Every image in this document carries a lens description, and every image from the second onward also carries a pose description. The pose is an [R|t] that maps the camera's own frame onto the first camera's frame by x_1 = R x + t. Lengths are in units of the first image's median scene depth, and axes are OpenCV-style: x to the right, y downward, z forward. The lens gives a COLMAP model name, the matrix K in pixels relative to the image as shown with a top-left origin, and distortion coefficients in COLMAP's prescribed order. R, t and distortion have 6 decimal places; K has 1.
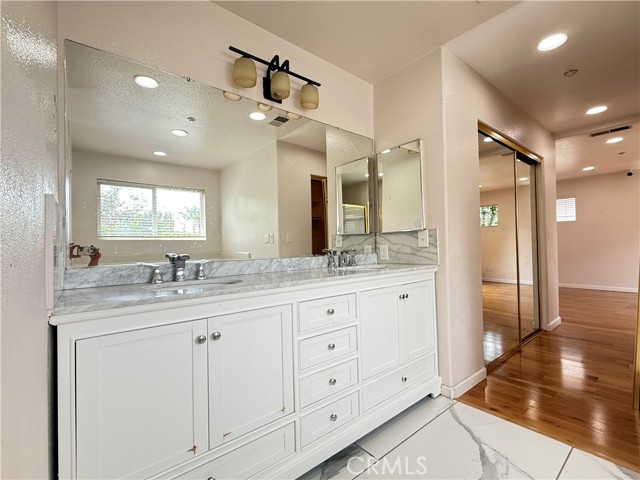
lens RADIAL K [[291.9, 0, 319.6], [0, 291.9, 242.6], [0, 0, 1]] dist [0.000485, 0.000387]
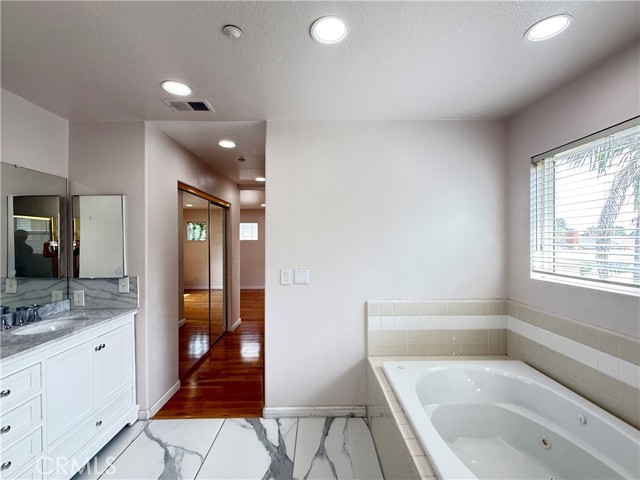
lens RADIAL K [[291.9, 0, 319.6], [0, 291.9, 242.6], [0, 0, 1]] dist [0.000485, 0.000387]
pose [[0.620659, 0.017706, 0.783880, -0.053264], [-0.015820, 0.999824, -0.010058, -0.169086], [-0.783921, -0.006159, 0.620831, -0.258515]]
